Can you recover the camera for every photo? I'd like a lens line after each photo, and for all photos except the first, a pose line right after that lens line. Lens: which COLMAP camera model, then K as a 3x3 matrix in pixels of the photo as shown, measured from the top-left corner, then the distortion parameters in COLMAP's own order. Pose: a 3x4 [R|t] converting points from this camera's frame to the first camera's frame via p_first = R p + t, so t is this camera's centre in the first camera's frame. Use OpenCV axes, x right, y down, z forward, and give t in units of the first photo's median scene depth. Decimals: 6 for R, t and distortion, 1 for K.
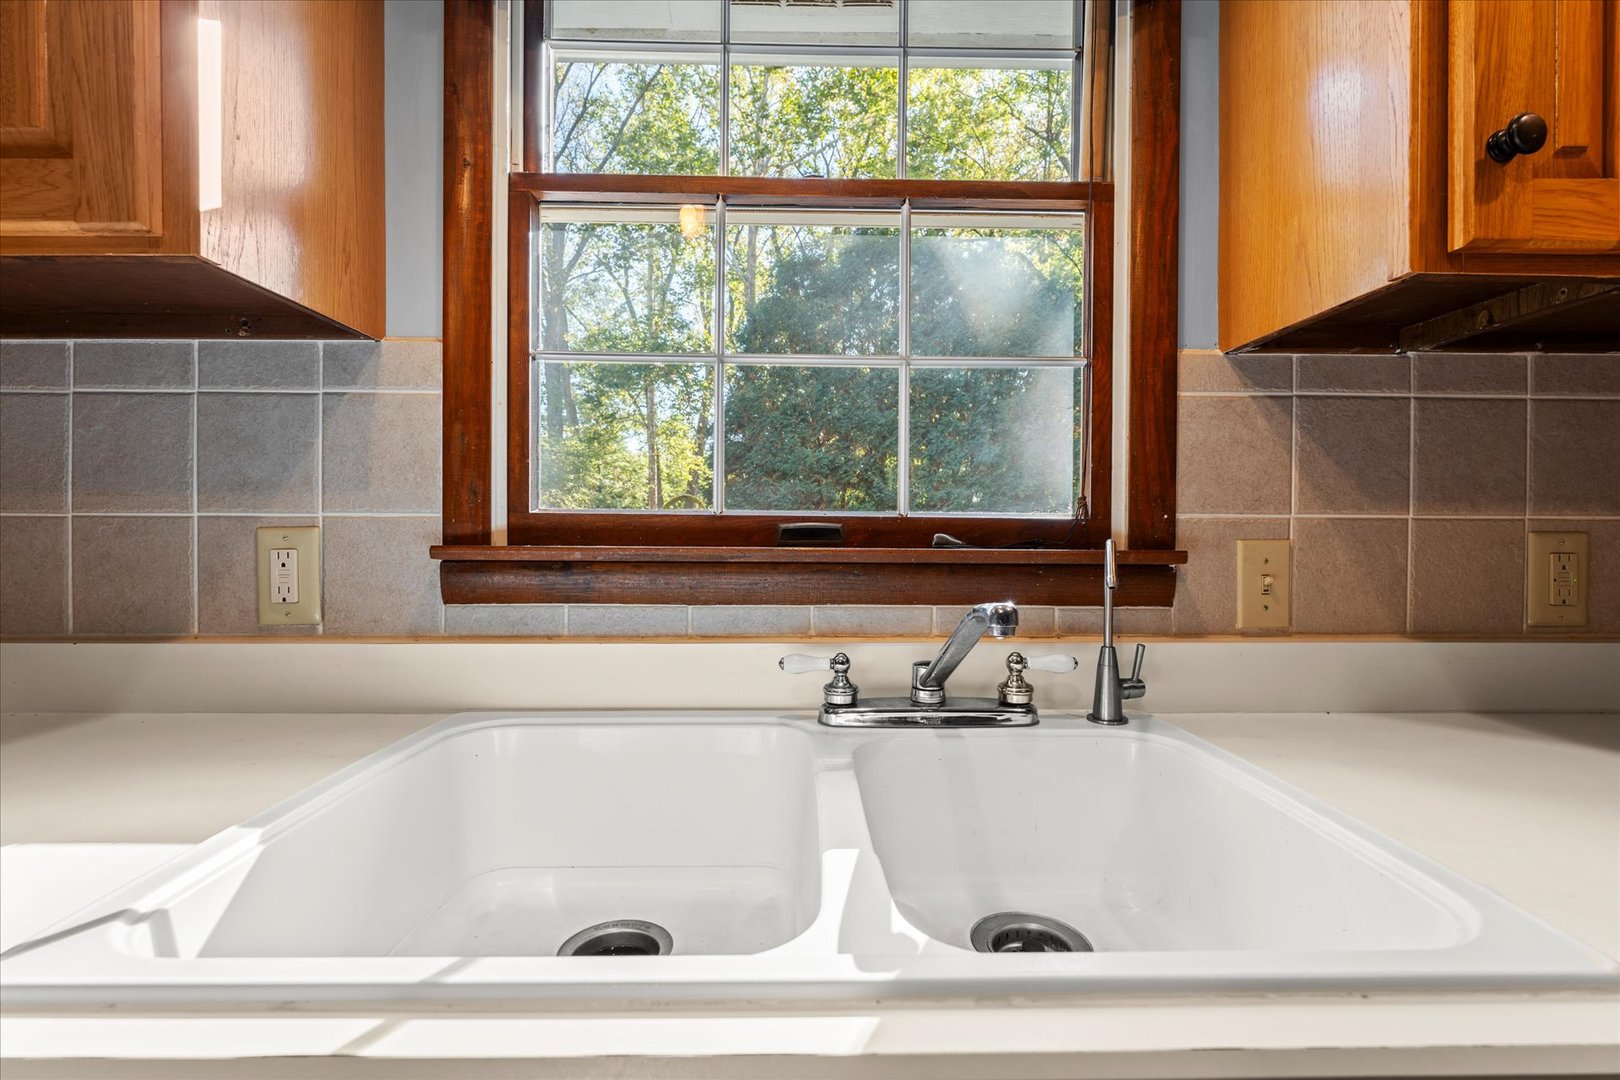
lens RADIAL K [[752.8, 0, 804.3], [0, 752.8, 536.7], [0, 0, 1]] dist [-0.002564, -0.000503]
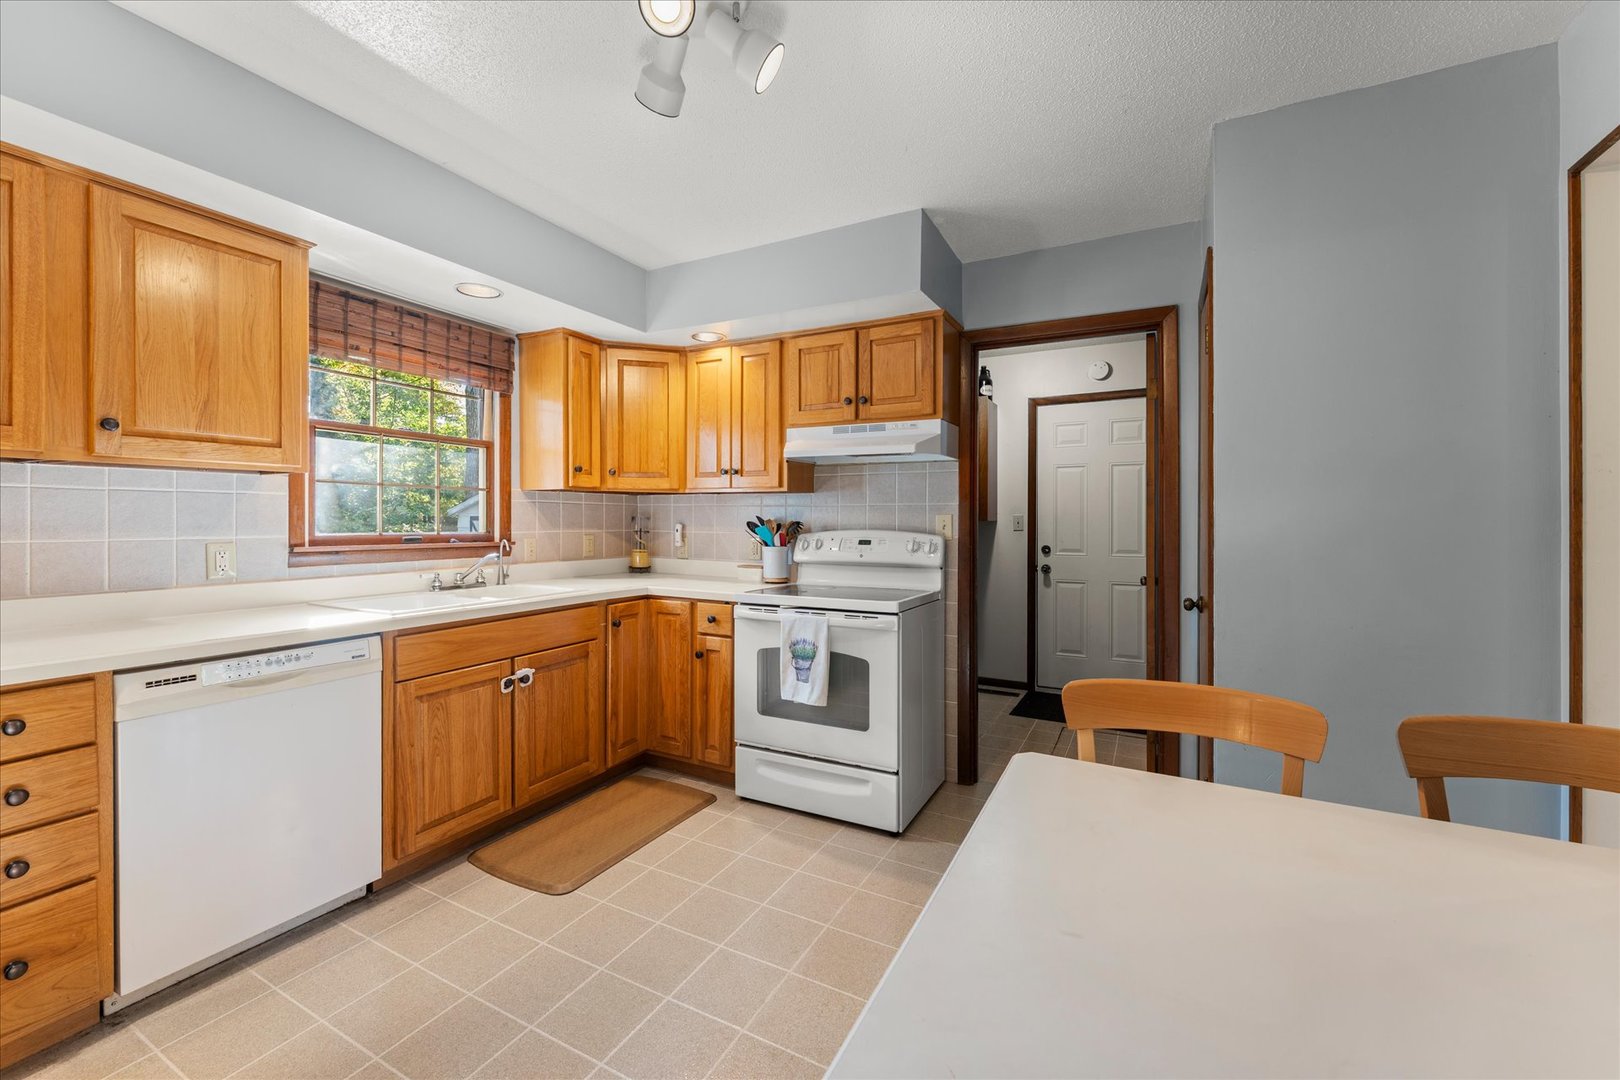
lens RADIAL K [[642.5, 0, 804.3], [0, 642.5, 529.4], [0, 0, 1]] dist [-0.002849, -0.000073]
pose [[0.479246, -0.013291, 0.877580, -1.692106], [0.006143, 0.999912, 0.011789, -0.073994], [-0.877659, -0.000259, 0.479285, -1.912460]]
